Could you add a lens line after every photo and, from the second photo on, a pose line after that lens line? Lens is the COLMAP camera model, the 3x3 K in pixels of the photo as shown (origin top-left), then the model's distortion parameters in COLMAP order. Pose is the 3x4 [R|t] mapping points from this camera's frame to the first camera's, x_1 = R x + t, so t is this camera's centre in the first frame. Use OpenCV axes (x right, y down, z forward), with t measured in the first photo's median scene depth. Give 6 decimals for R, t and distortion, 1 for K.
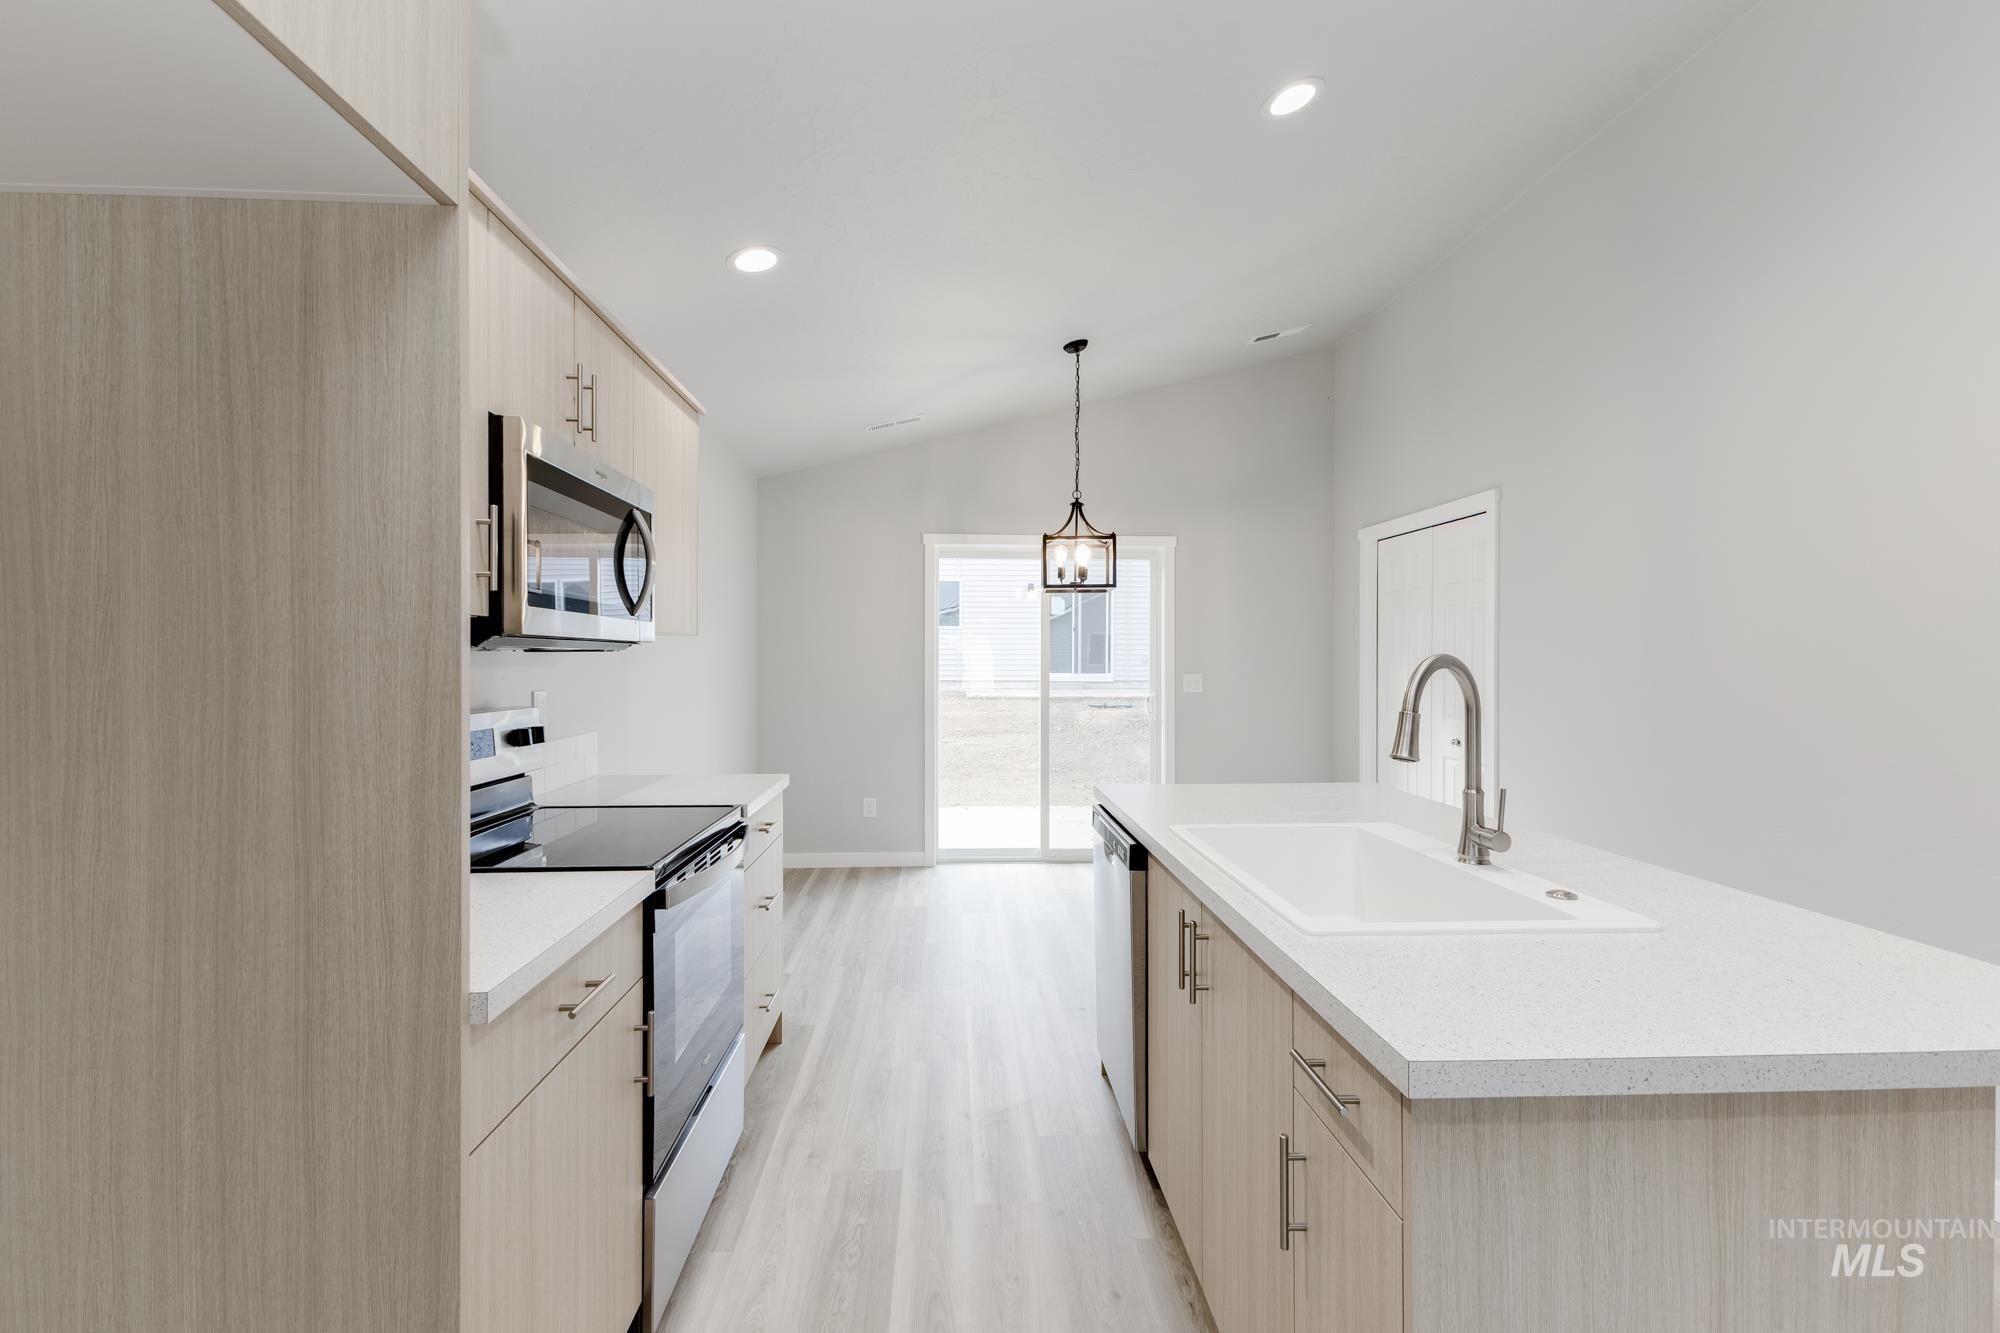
lens RADIAL K [[899.8, 0, 998.0], [0, 899.8, 657.2], [0, 0, 1]] dist [0.001645, 0.000452]
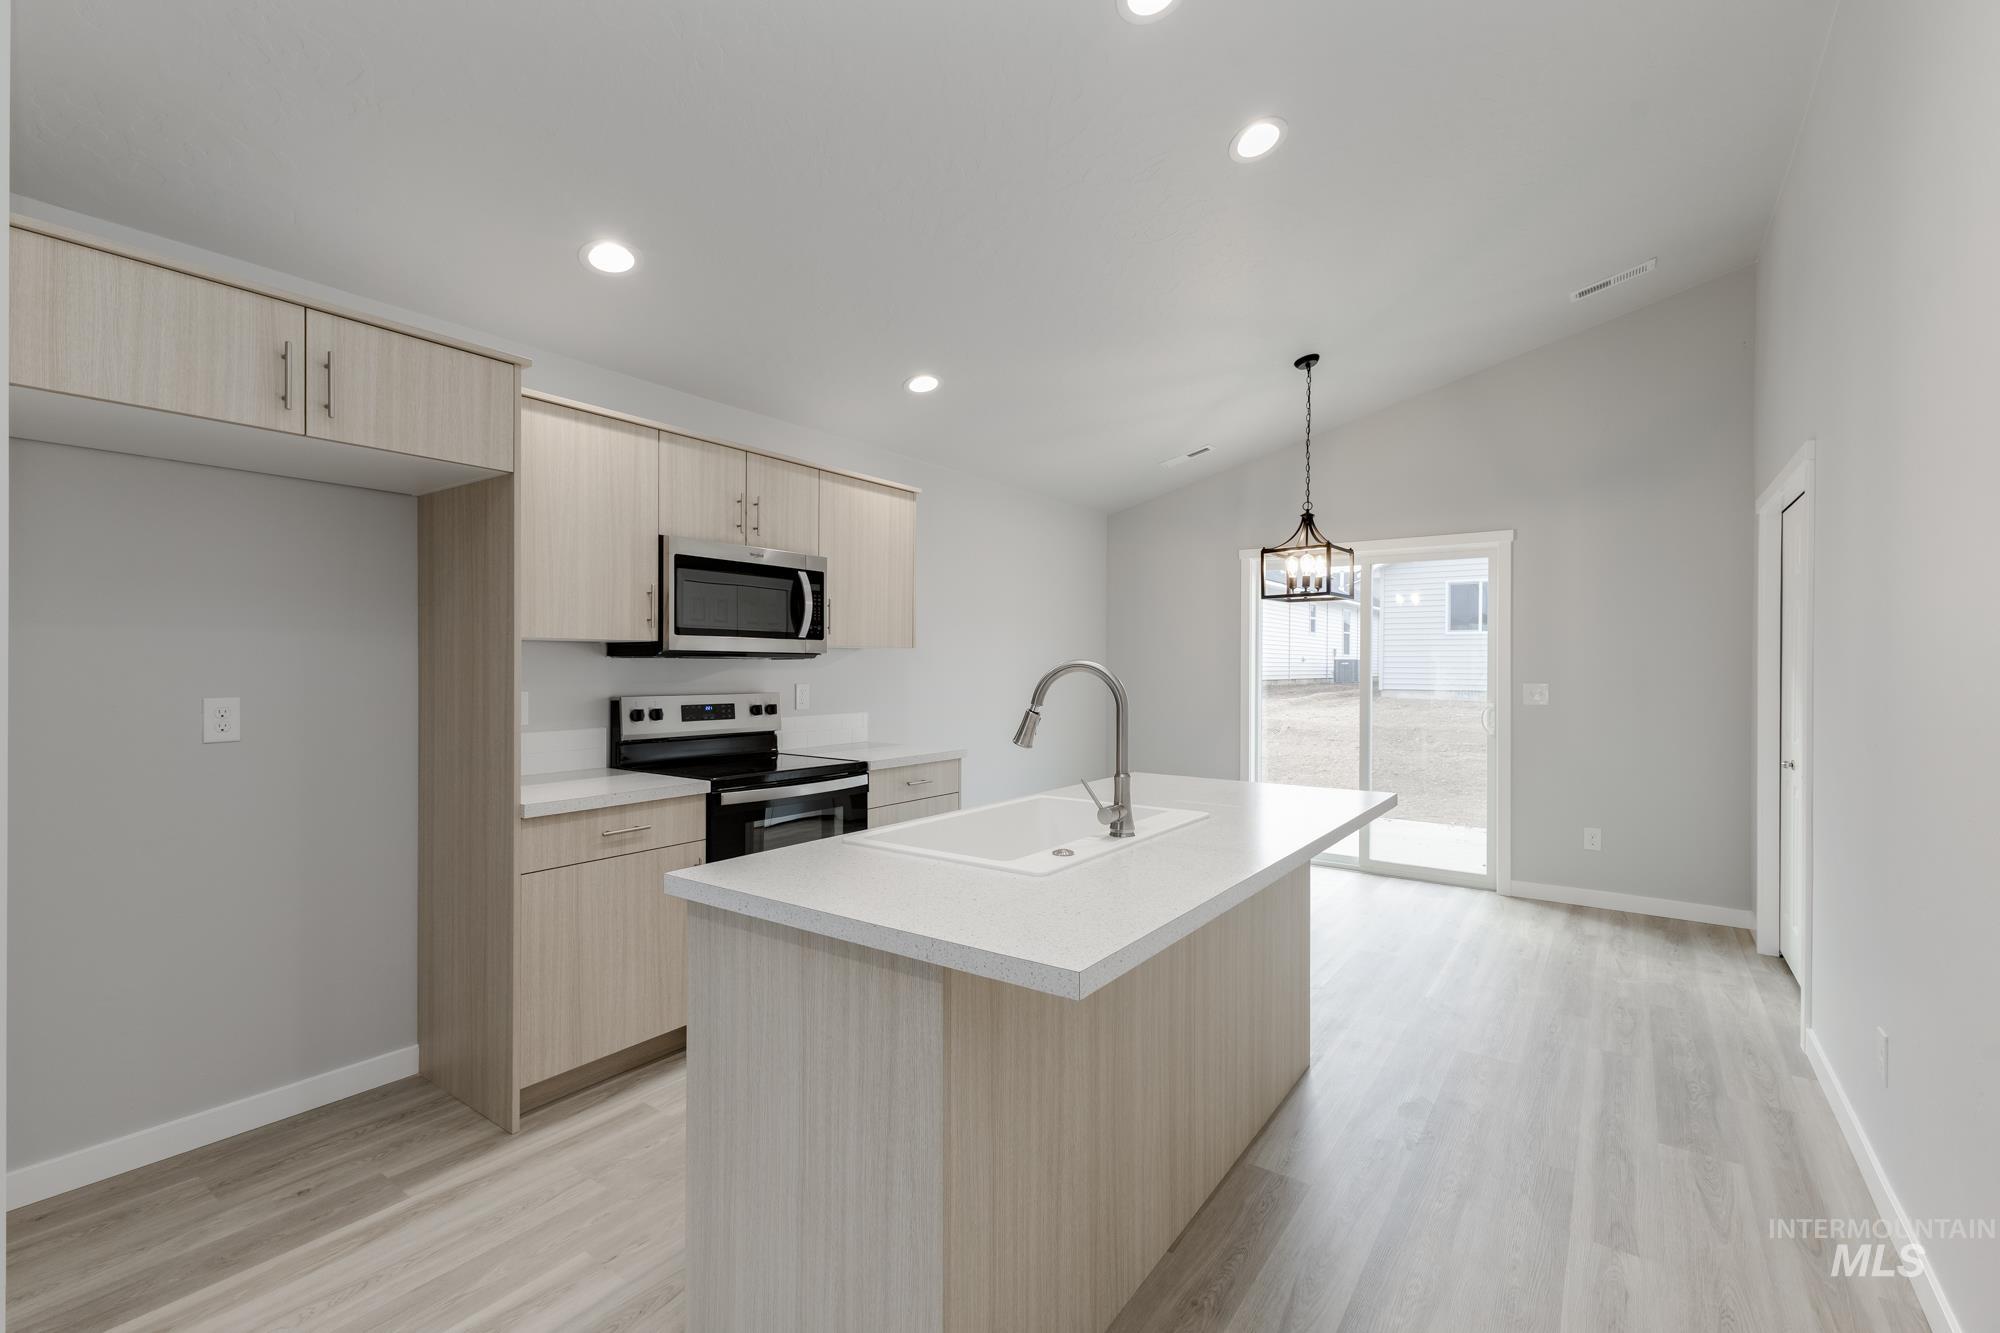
lens RADIAL K [[876.6, 0, 998.3], [0, 876.6, 659.8], [0, 0, 1]] dist [0.002664, 0.000145]
pose [[0.783207, -0.000543, -0.621761, 0.370022], [-0.002868, 0.999986, -0.004485, 0.000619], [0.621754, 0.005296, 0.783194, -0.003002]]
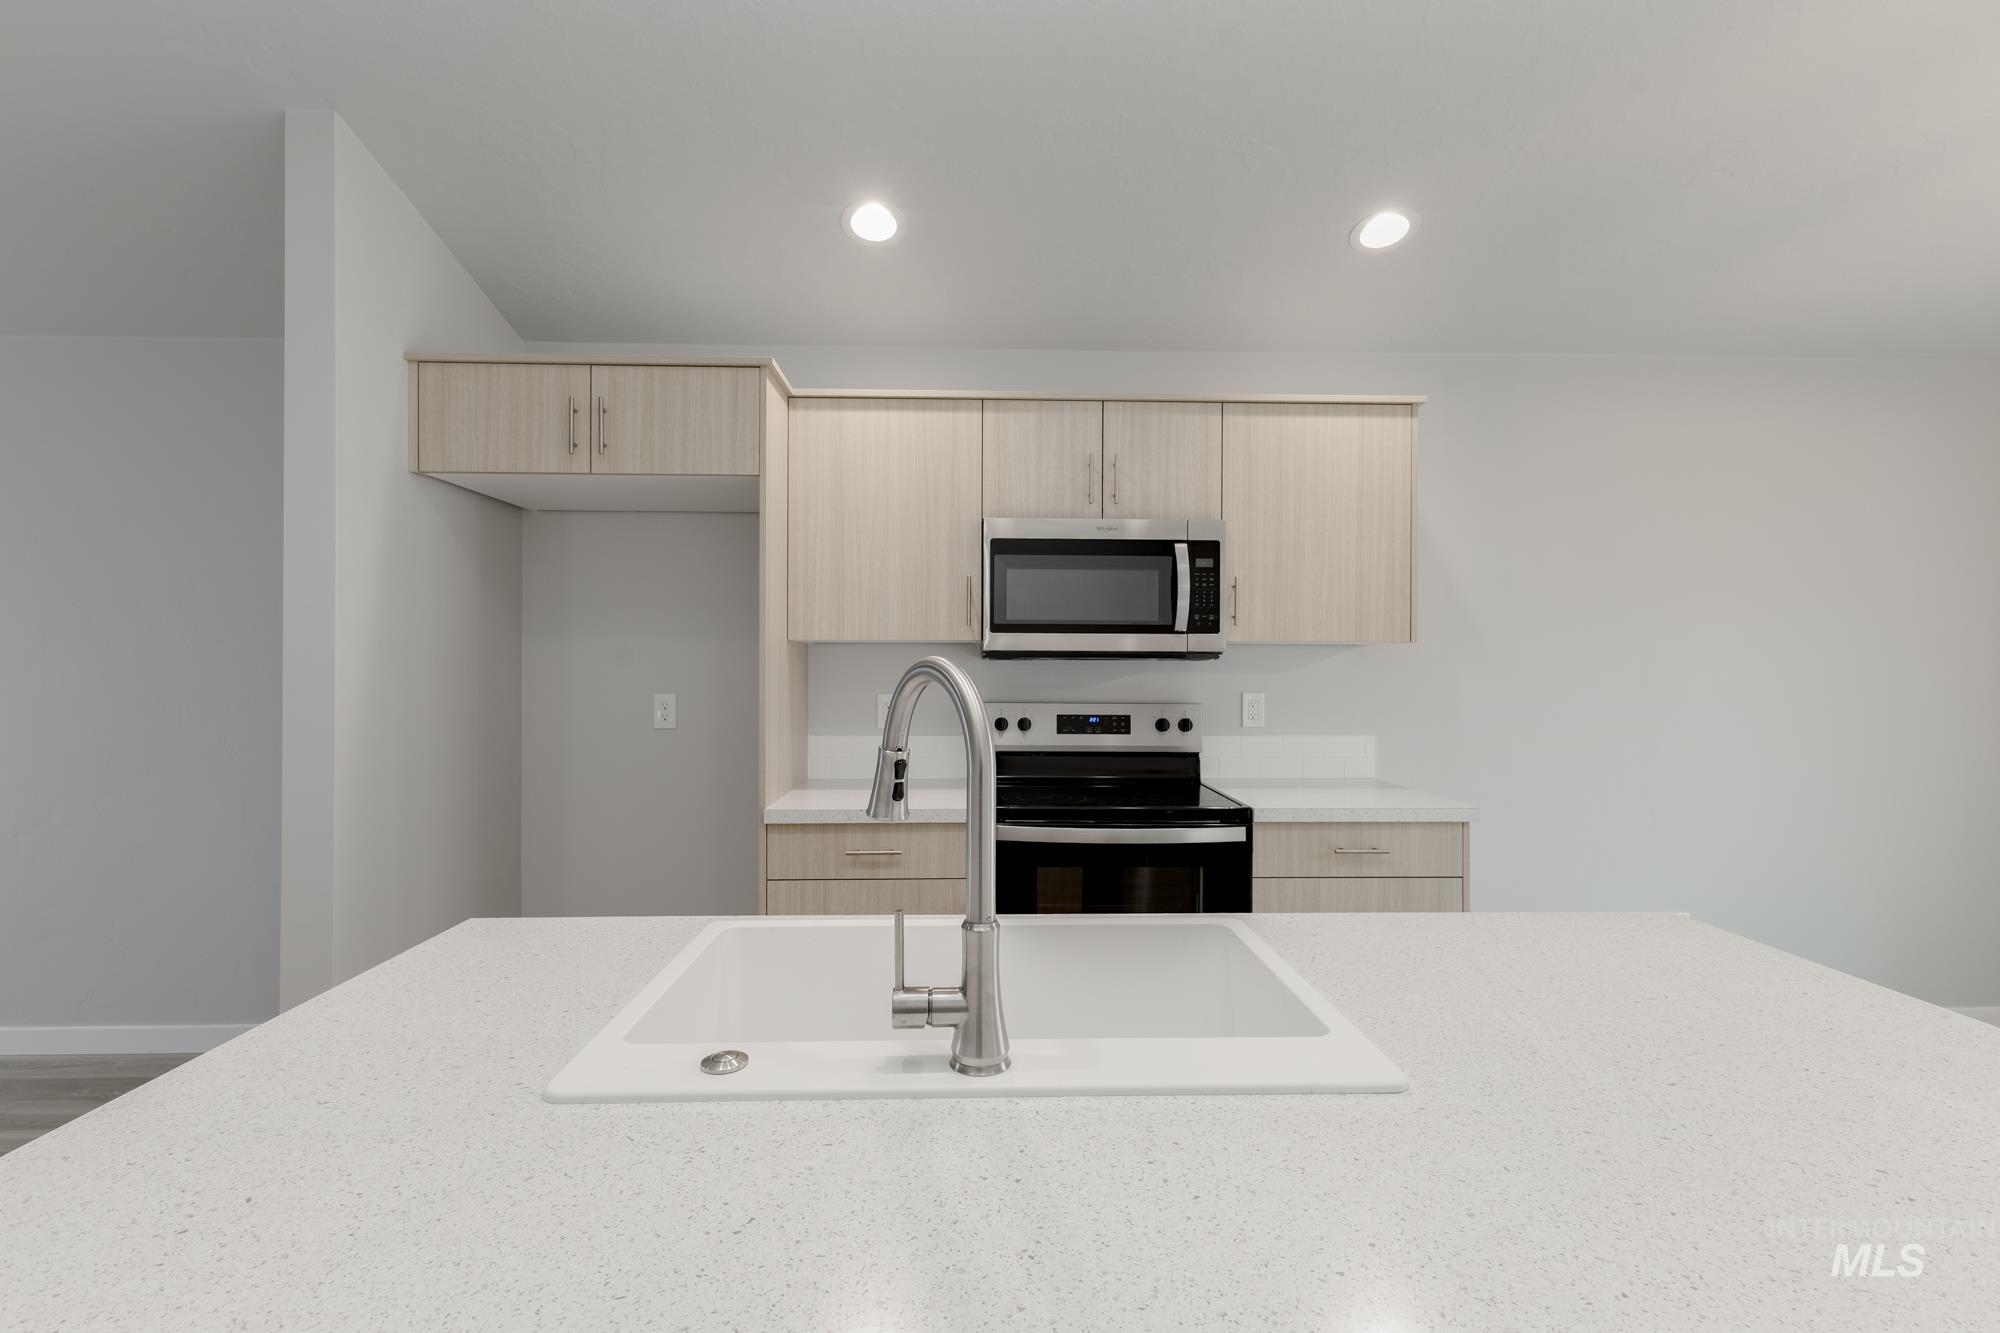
lens RADIAL K [[876.6, 0, 998.3], [0, 876.6, 659.8], [0, 0, 1]] dist [0.002664, 0.000145]
pose [[-0.024009, -0.004304, -0.999702, 0.339659], [-0.000809, 0.999990, -0.004286, -0.000550], [0.999711, 0.000705, -0.024012, 0.341855]]
